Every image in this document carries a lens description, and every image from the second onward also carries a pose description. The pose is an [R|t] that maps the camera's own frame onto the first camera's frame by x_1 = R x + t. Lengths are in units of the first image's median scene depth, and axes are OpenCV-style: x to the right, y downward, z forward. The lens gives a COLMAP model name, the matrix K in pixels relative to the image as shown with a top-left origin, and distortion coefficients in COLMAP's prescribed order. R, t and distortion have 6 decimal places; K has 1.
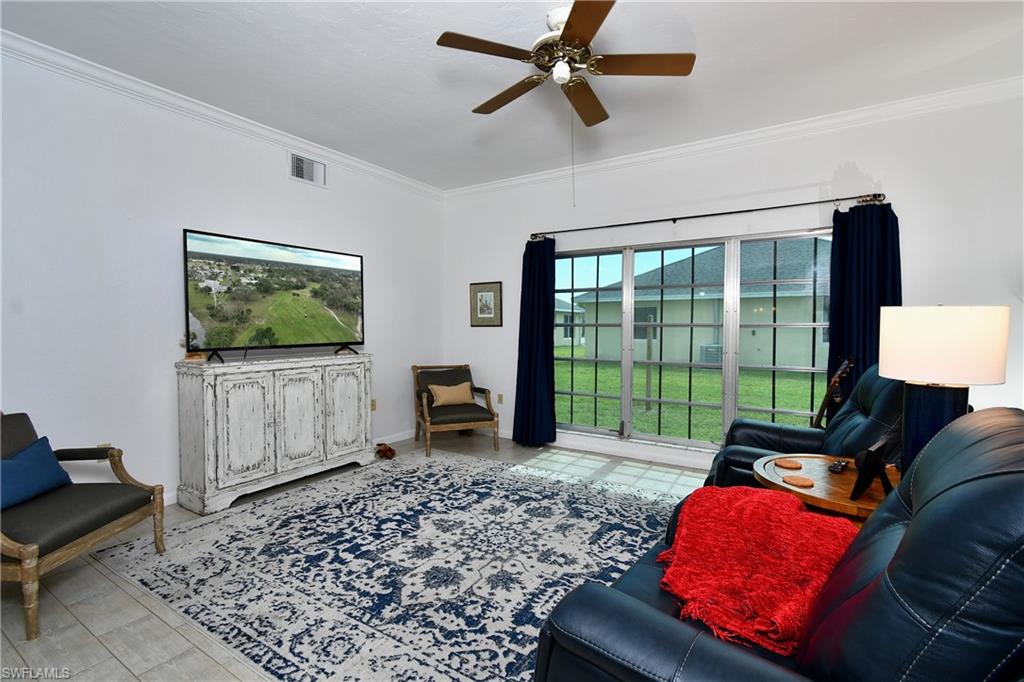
lens RADIAL K [[468.4, 0, 517.1], [0, 468.4, 343.6], [0, 0, 1]] dist [0.009632, -0.000332]
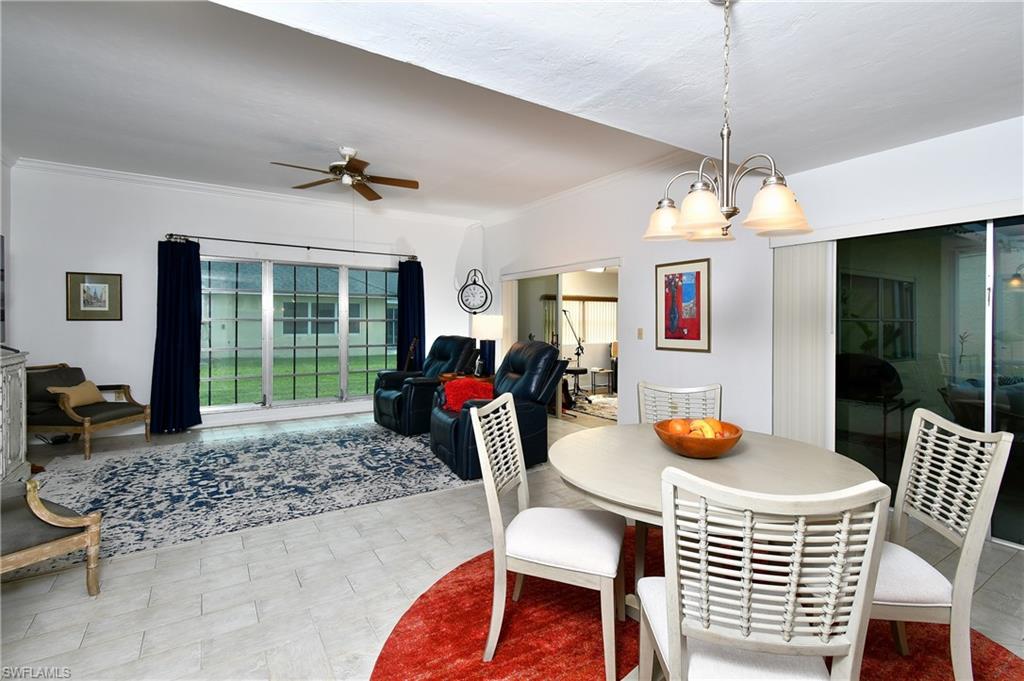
lens RADIAL K [[468.4, 0, 509.0], [0, 468.4, 330.1], [0, 0, 1]] dist [0.009632, -0.000332]
pose [[0.432762, -0.016382, 0.901359, -1.010589], [0.028460, 0.999585, 0.004503, 0.003973], [-0.901059, 0.023704, 0.433048, -0.261681]]
